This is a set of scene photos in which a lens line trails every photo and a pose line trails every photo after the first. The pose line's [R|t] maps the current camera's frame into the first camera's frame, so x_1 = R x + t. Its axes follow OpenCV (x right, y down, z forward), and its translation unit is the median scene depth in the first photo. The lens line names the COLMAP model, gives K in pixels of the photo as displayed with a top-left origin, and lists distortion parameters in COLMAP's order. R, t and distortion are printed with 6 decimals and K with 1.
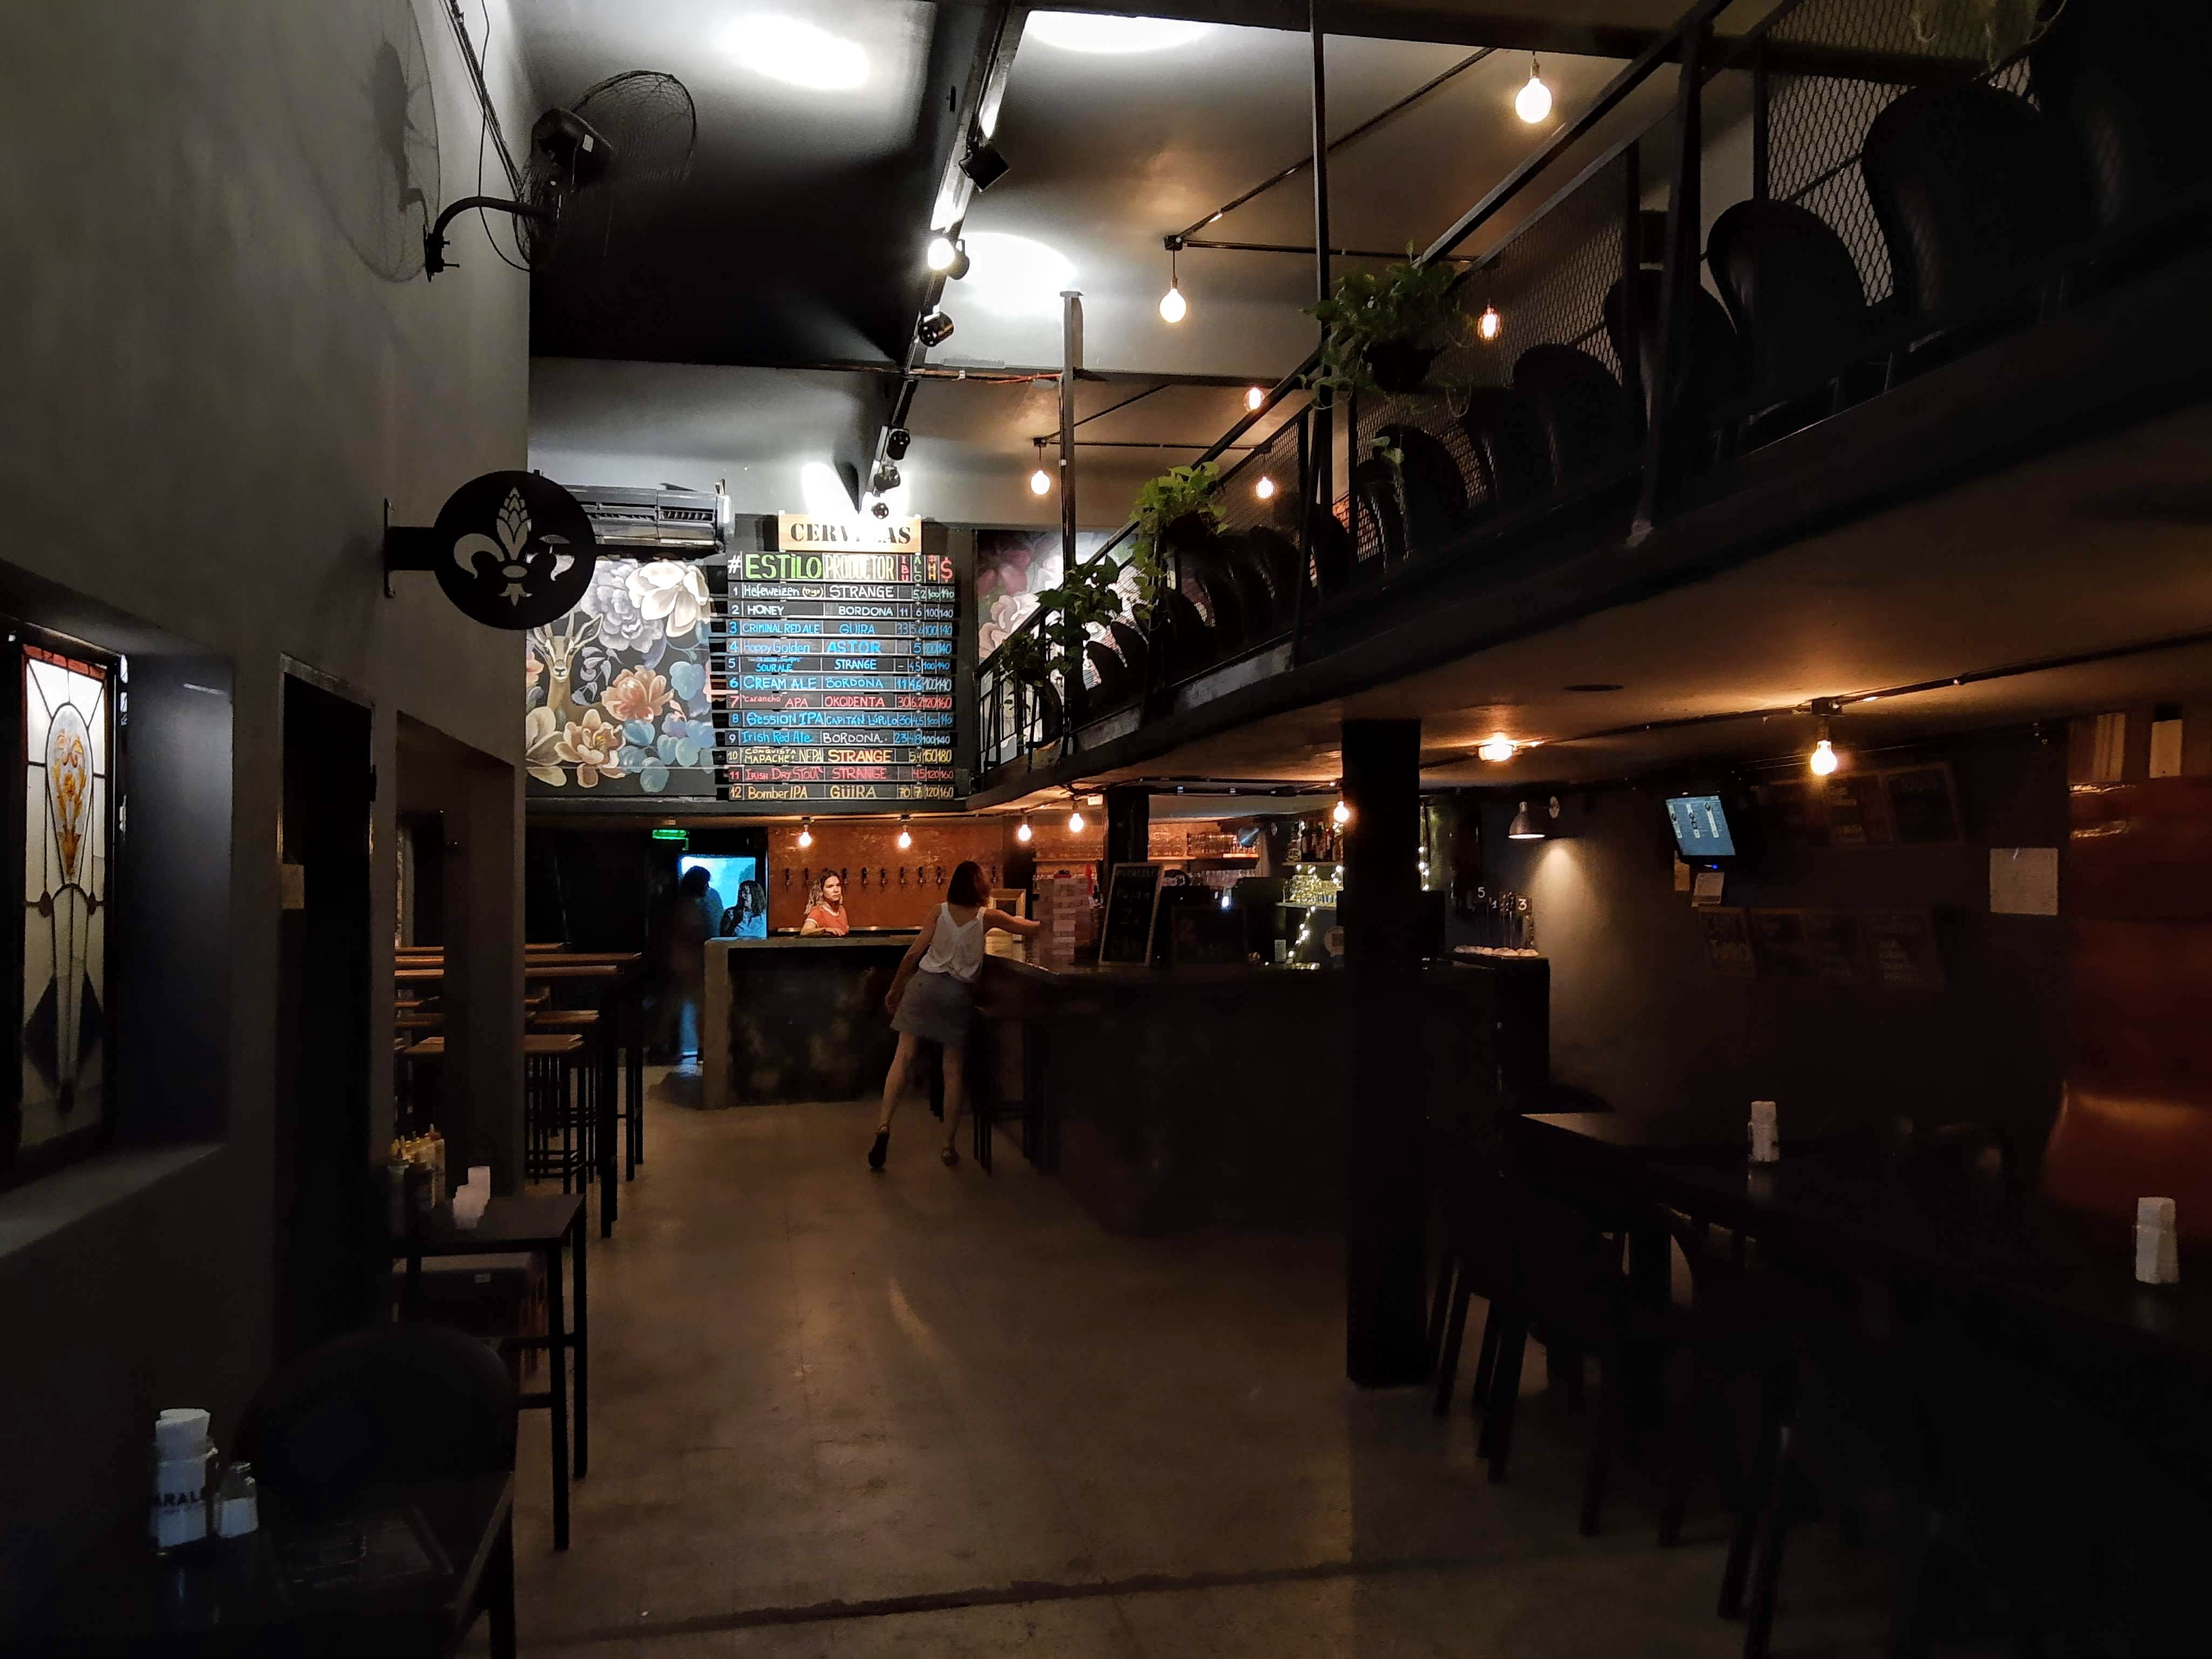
lens RADIAL K [[1762.3, 0, 1154.0], [0, 1762.3, 860.7], [0, 0, 1]] dist [-0.022890, -0.004069]
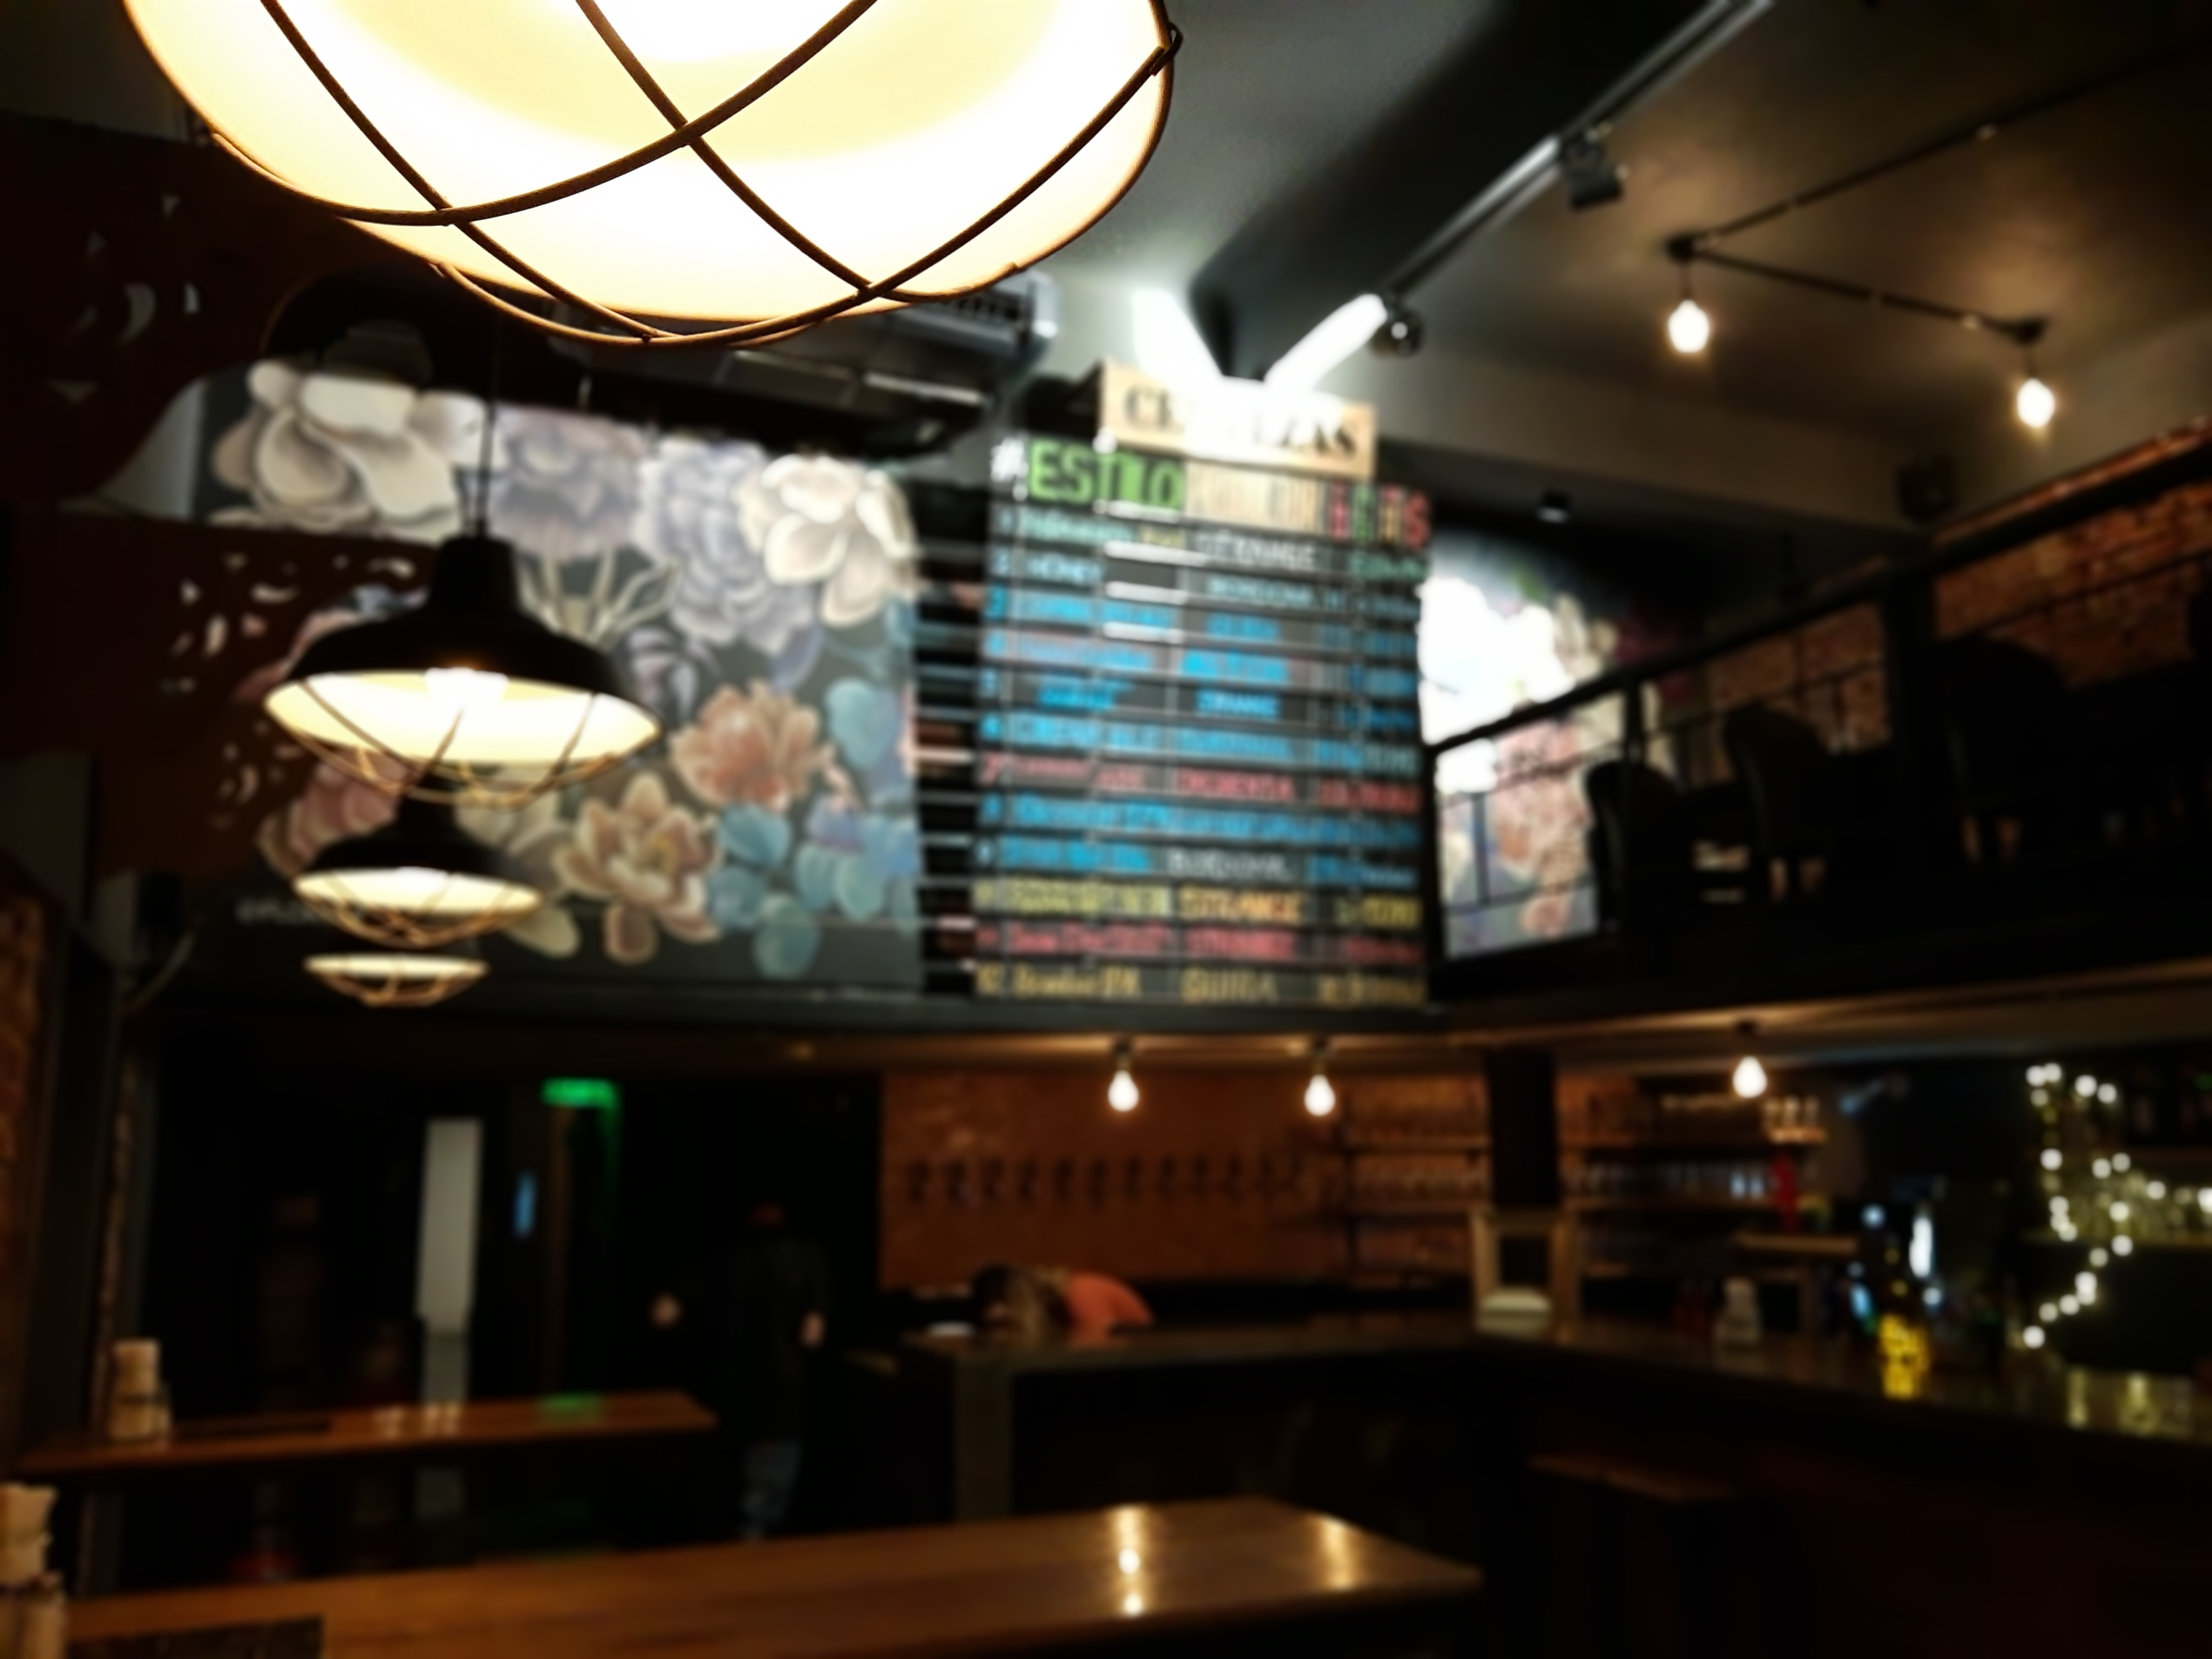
lens RADIAL K [[1762.3, 0, 1100.4], [0, 1762.3, 831.2], [0, 0, 1]] dist [-0.022890, -0.004069]
pose [[0.981954, 0.032619, 0.186287, -0.289702], [0.000850, 0.984243, -0.176819, 0.001314], [-0.189119, 0.173787, 0.966453, 0.574035]]
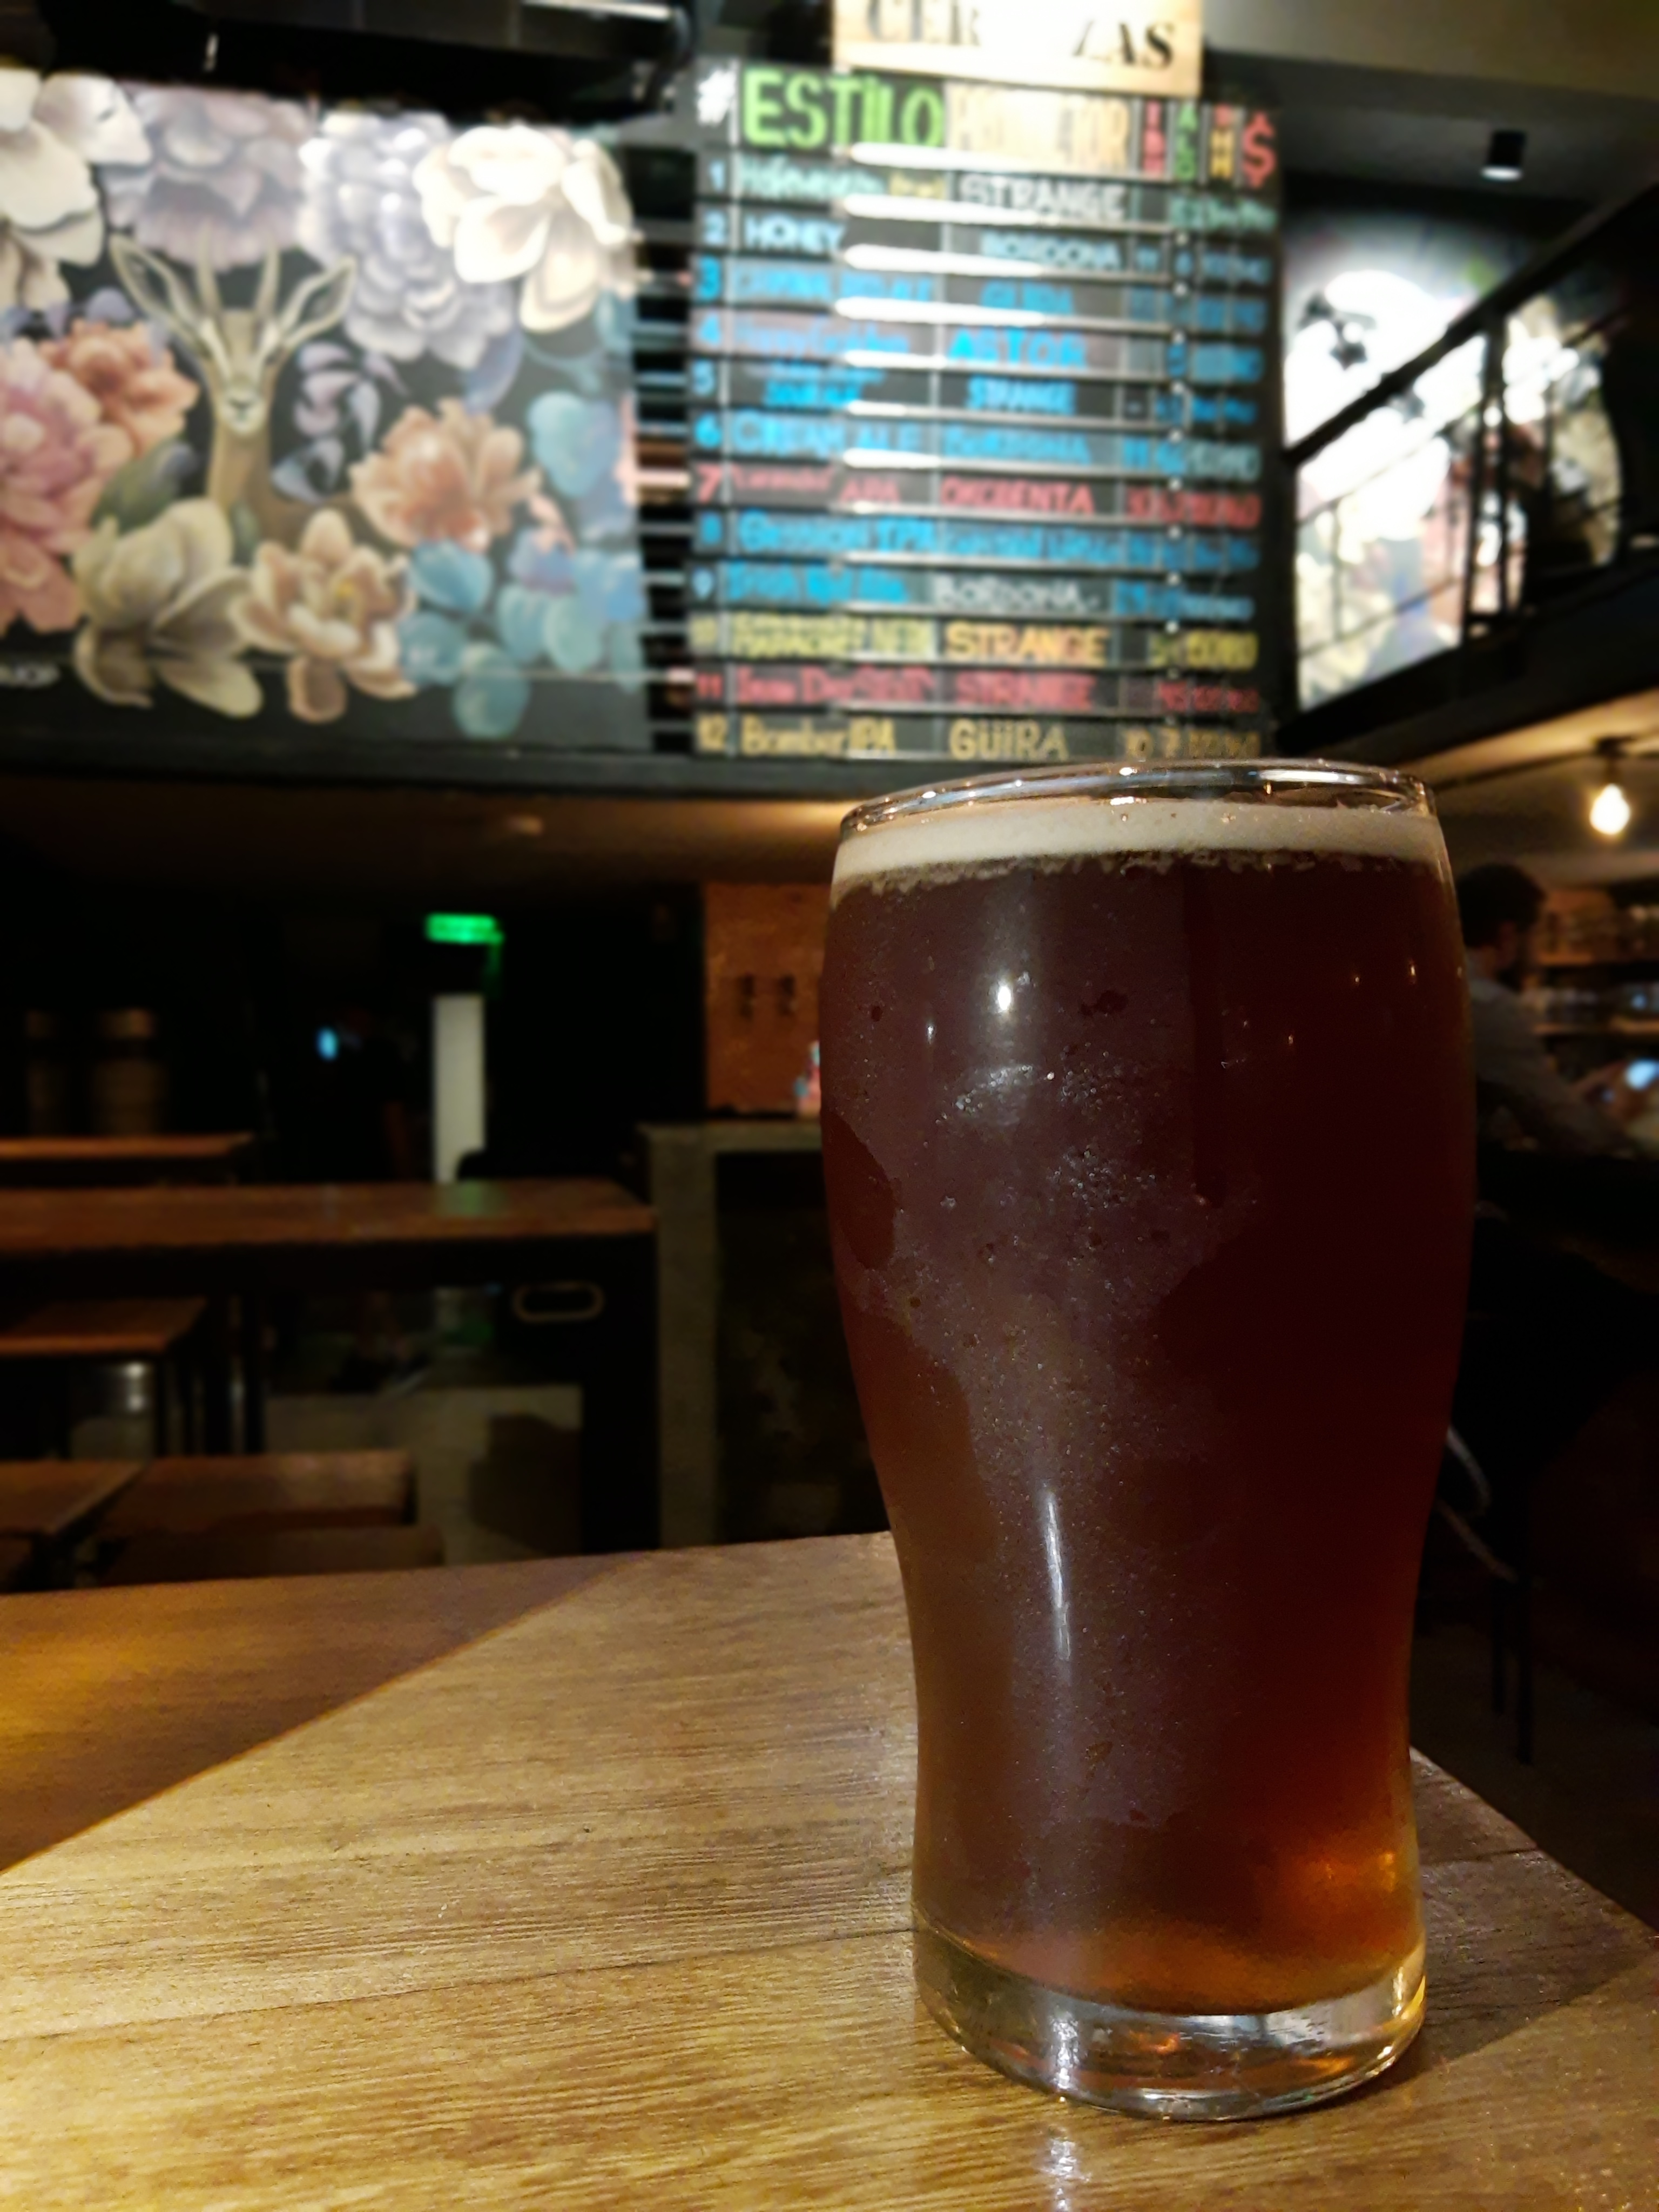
lens RADIAL K [[1762.3, 0, 826.6], [0, 1762.3, 1103.3], [0, 0, 1]] dist [-0.022890, -0.004069]
pose [[0.999842, -0.000245, -0.017761, -0.205420], [0.000737, 0.999617, 0.027665, 0.029417], [0.017747, -0.027674, 0.999459, 0.621341]]
